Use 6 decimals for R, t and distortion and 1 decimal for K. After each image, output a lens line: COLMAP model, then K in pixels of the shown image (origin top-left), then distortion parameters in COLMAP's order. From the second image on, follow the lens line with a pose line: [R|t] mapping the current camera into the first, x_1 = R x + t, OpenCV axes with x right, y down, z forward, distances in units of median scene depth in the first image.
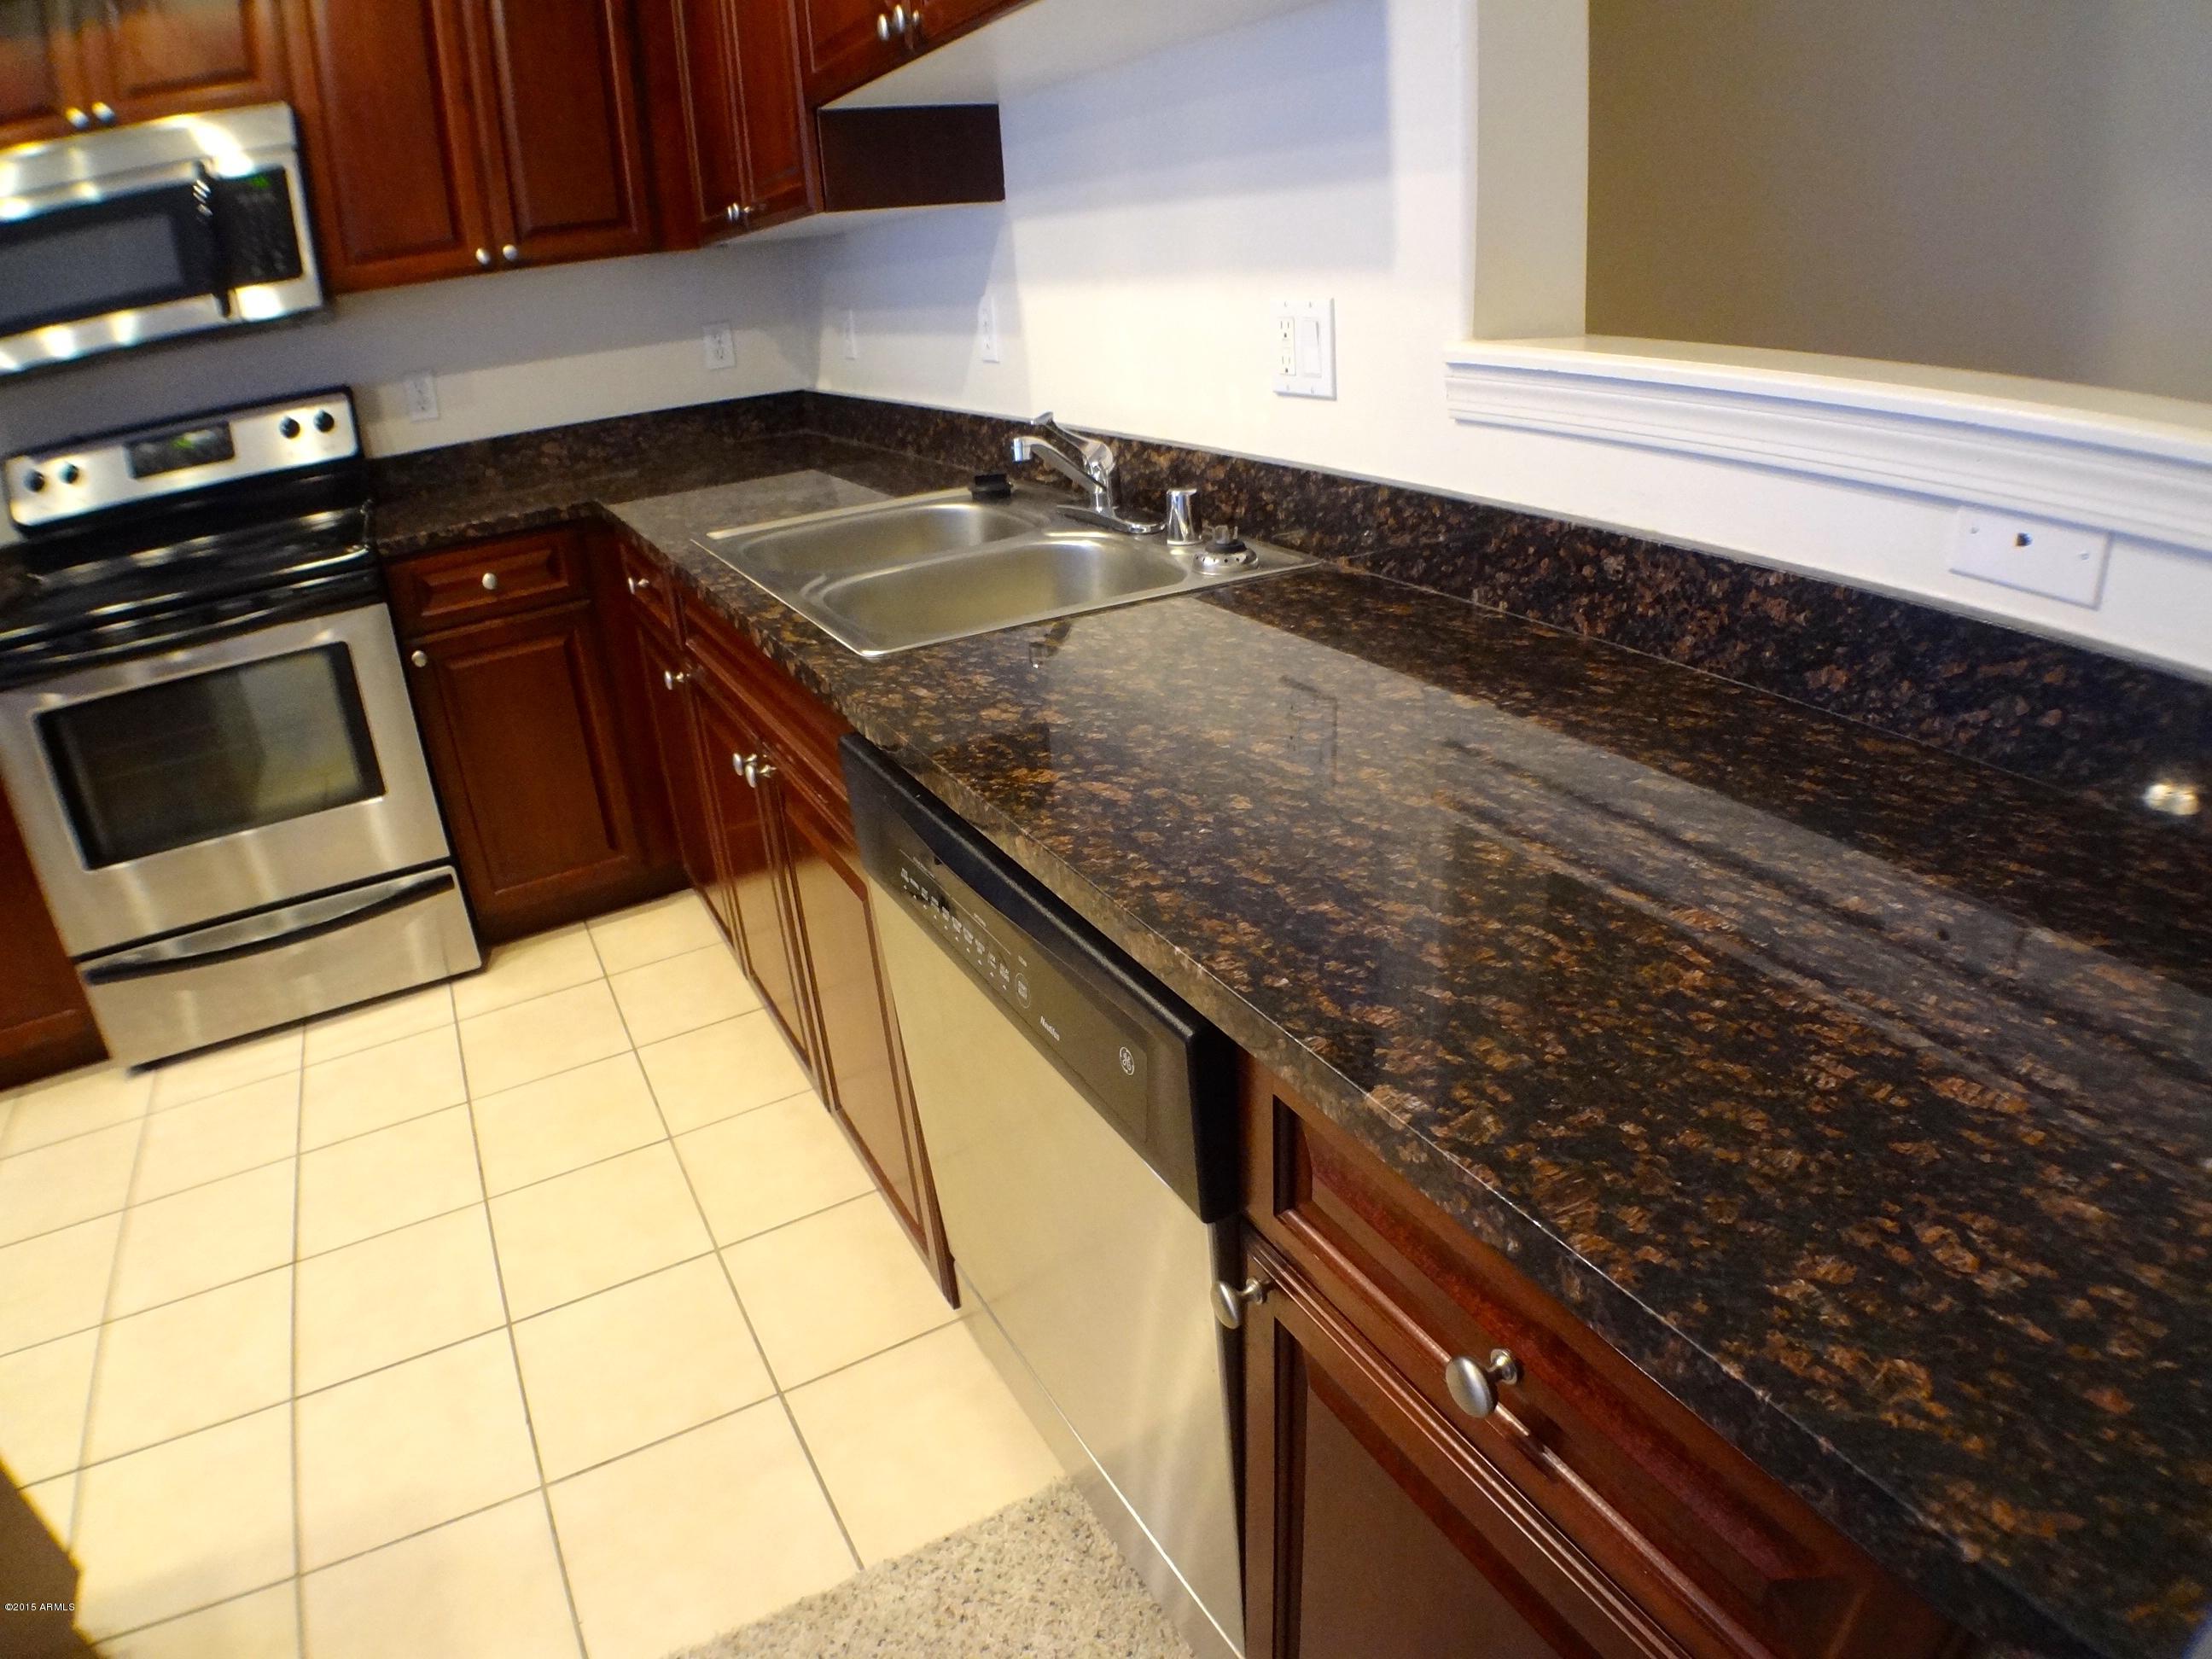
lens RADIAL K [[1287.9, 0, 1109.9], [0, 1287.9, 840.4], [0, 0, 1]] dist [-0.194264, 0.039212]
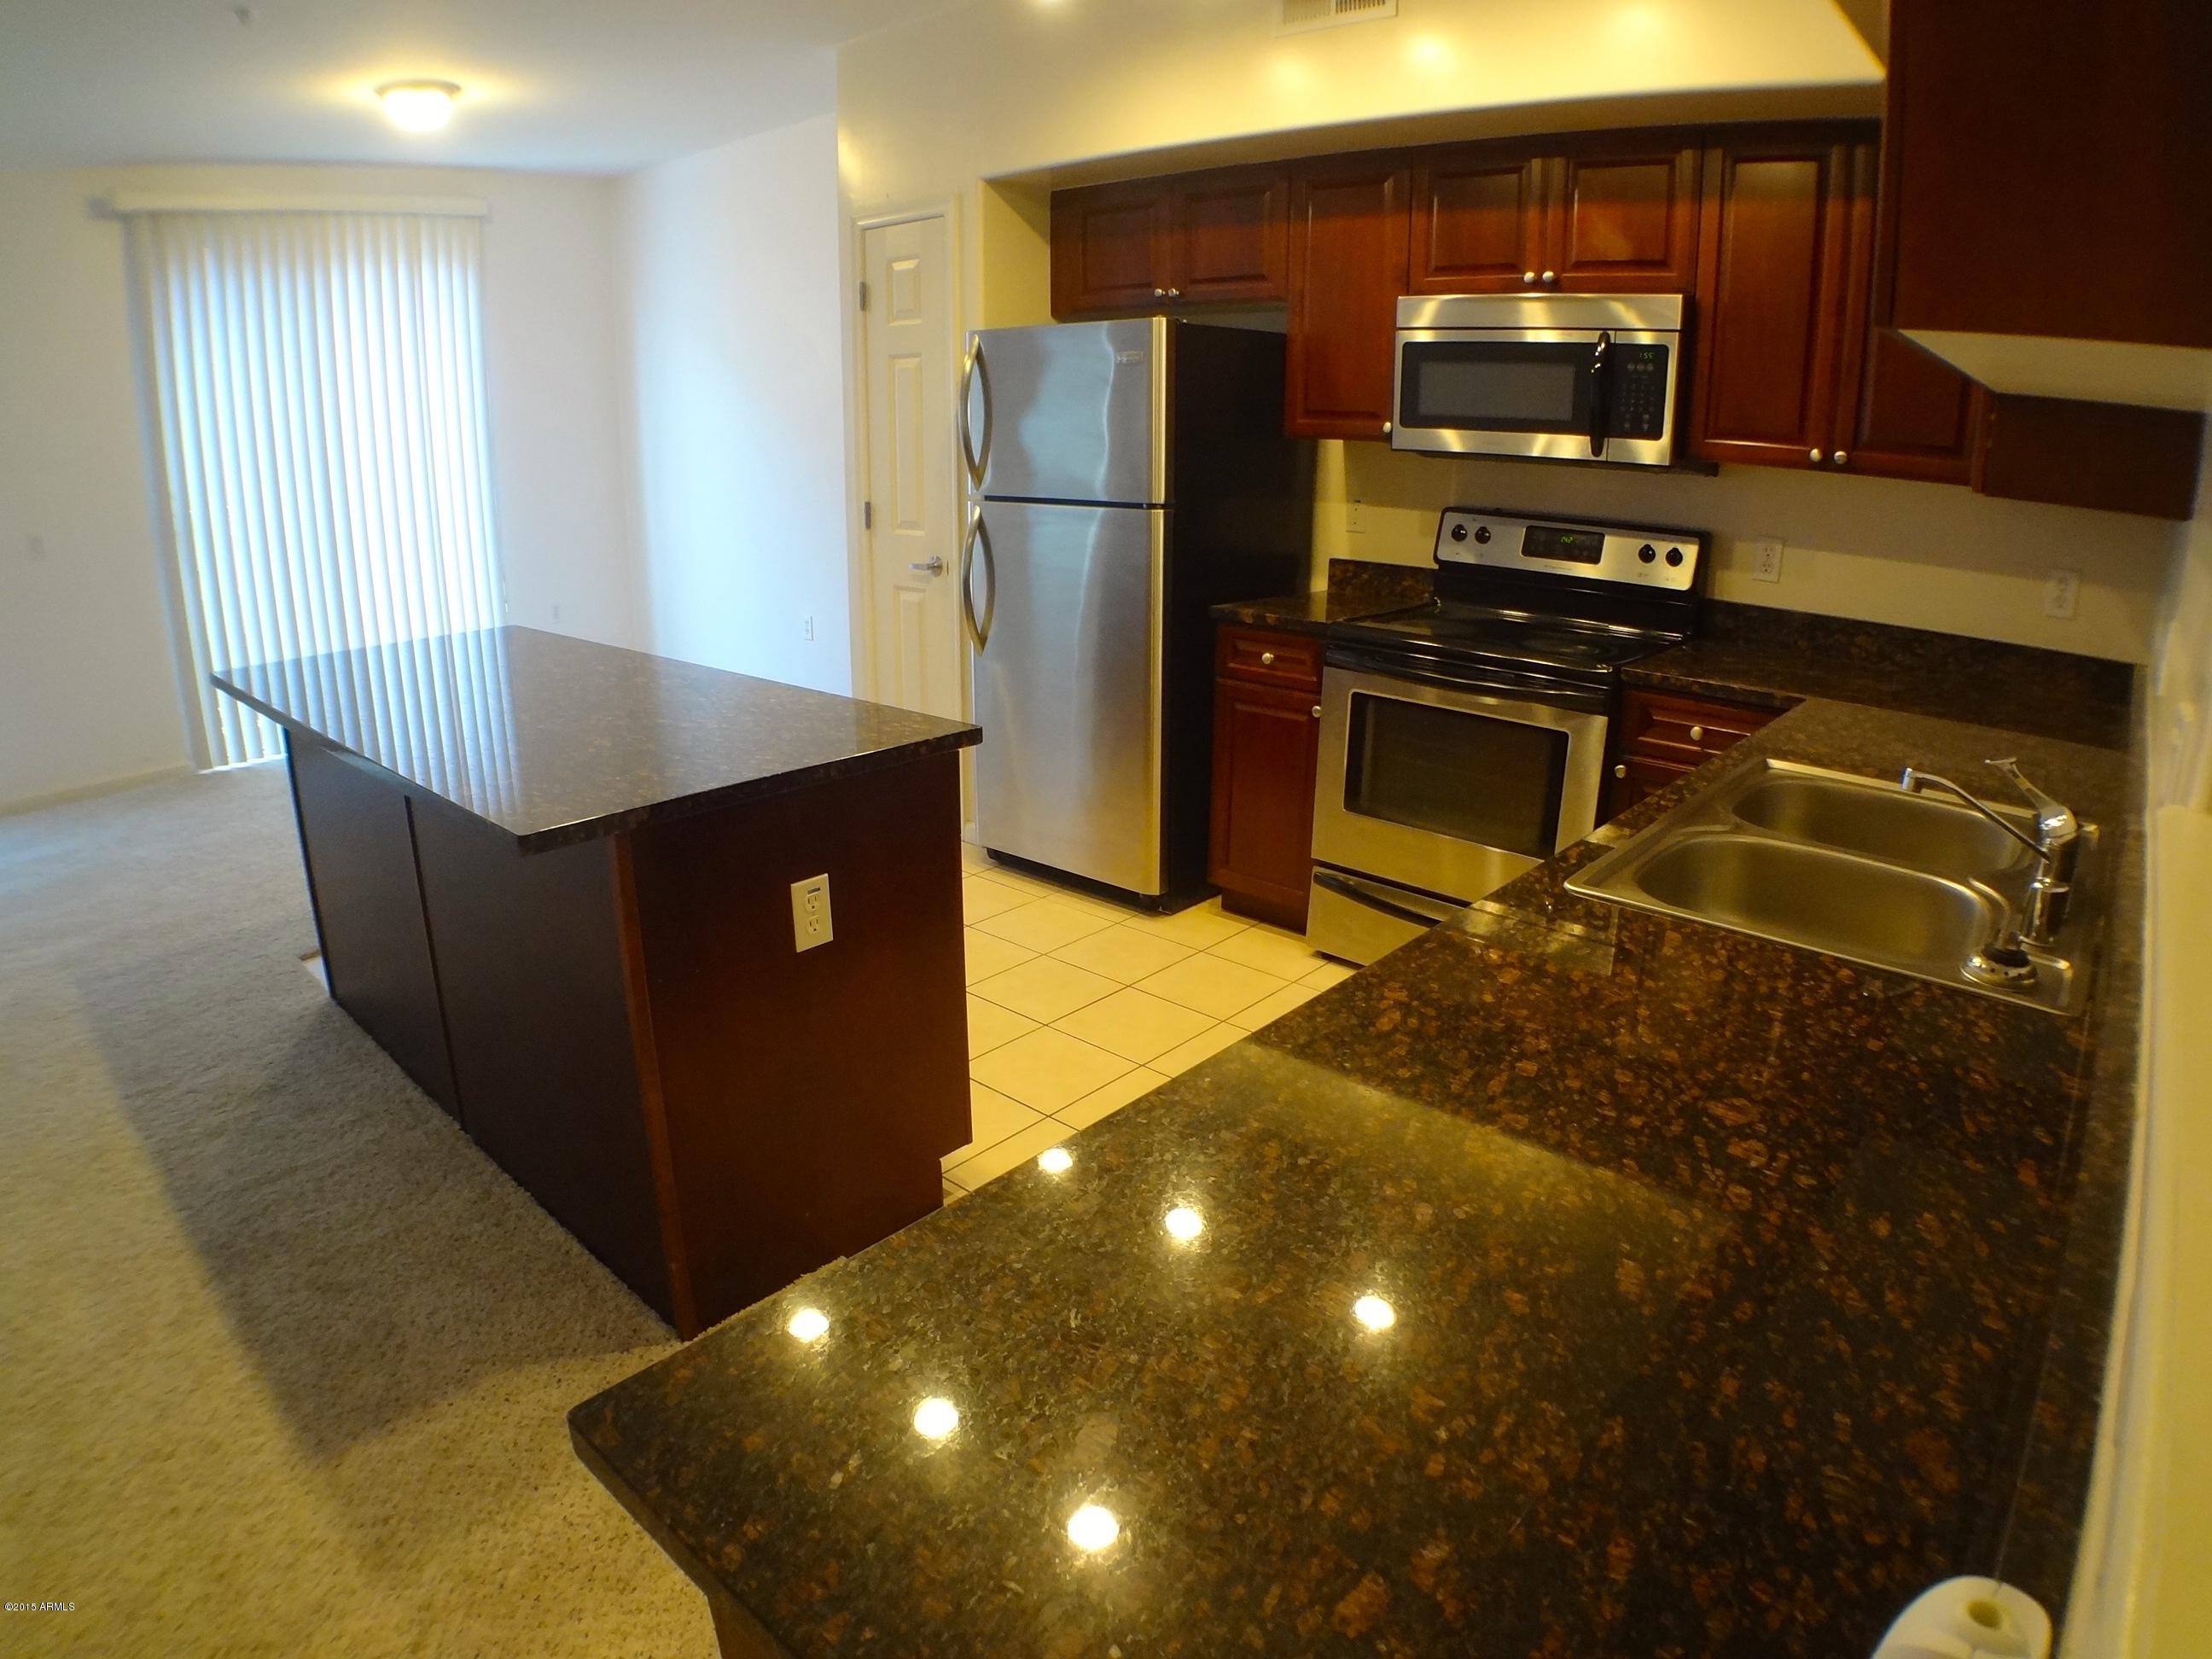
lens RADIAL K [[1287.9, 0, 1109.9], [0, 1287.9, 840.4], [0, 0, 1]] dist [-0.194264, 0.039212]
pose [[0.318973, 0.358809, -0.877218, 0.393156], [-0.424327, 0.881685, 0.206343, -0.139645], [0.847468, 0.306410, 0.433486, 0.068540]]
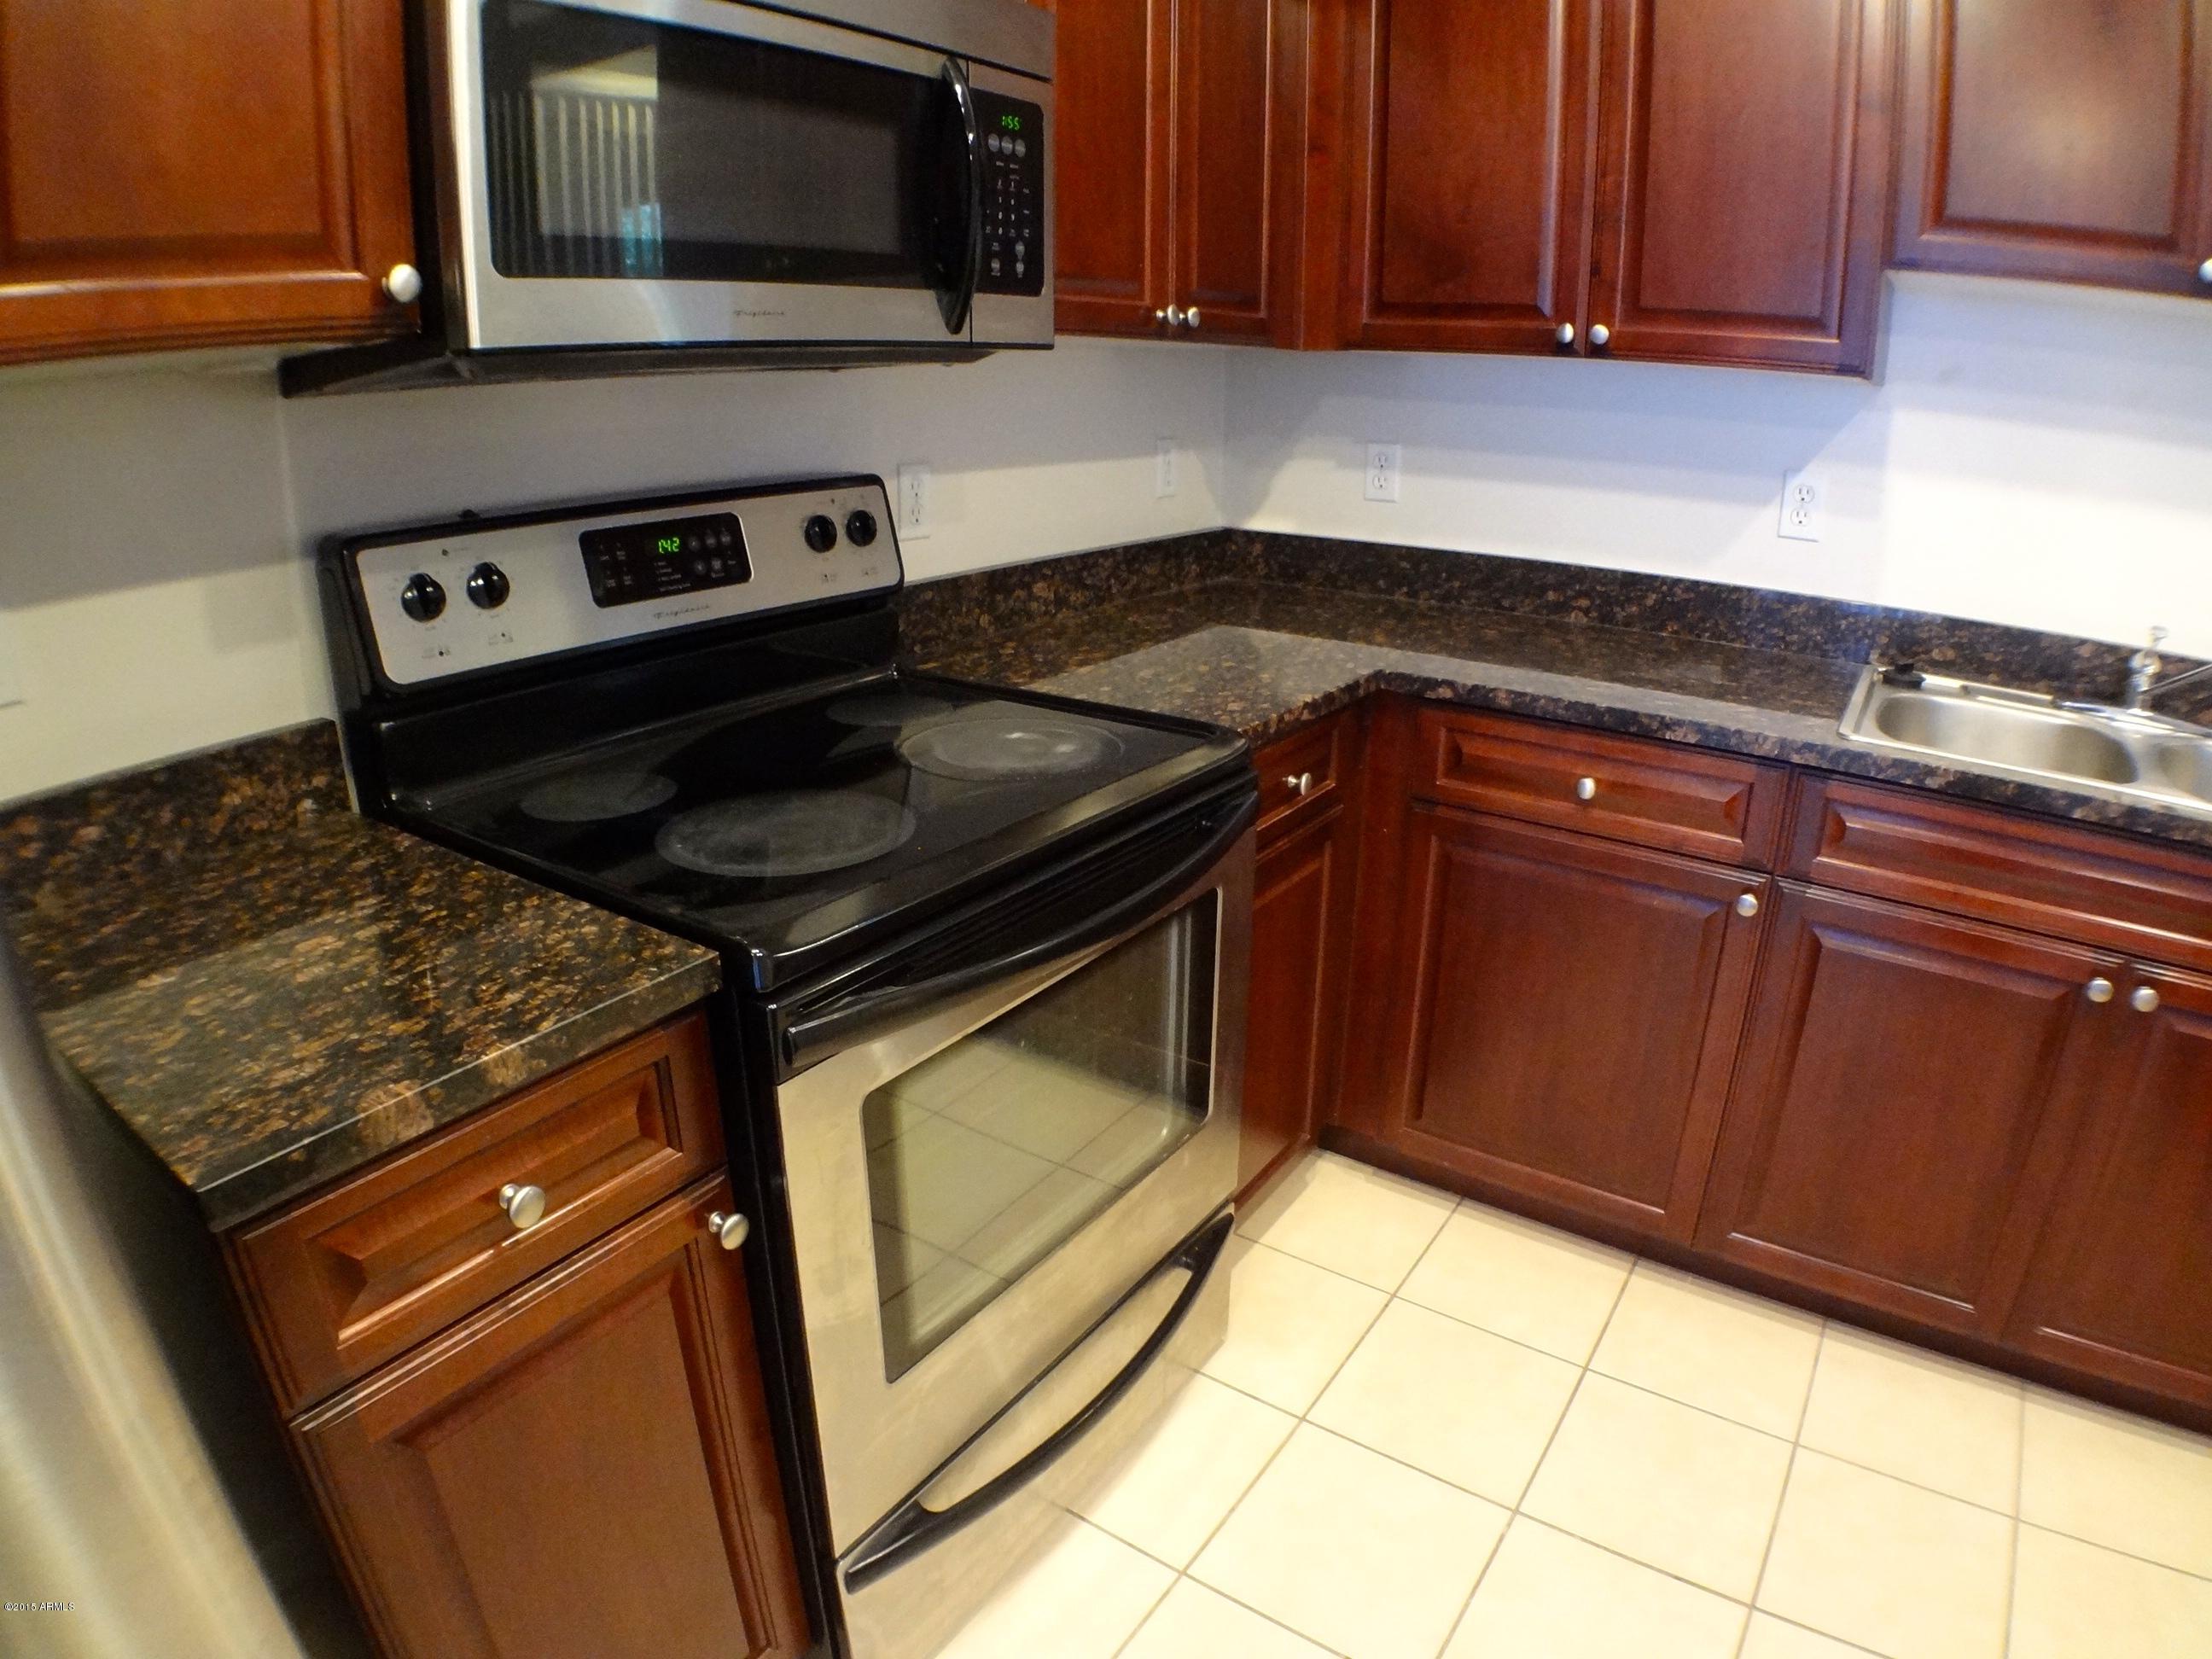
lens RADIAL K [[1287.9, 0, 1109.9], [0, 1287.9, 840.4], [0, 0, 1]] dist [-0.194264, 0.039212]
pose [[0.899804, -0.087748, 0.427380, -1.001771], [0.126225, 0.990032, -0.062483, -0.161465], [-0.417637, 0.110168, 0.901910, 0.414453]]
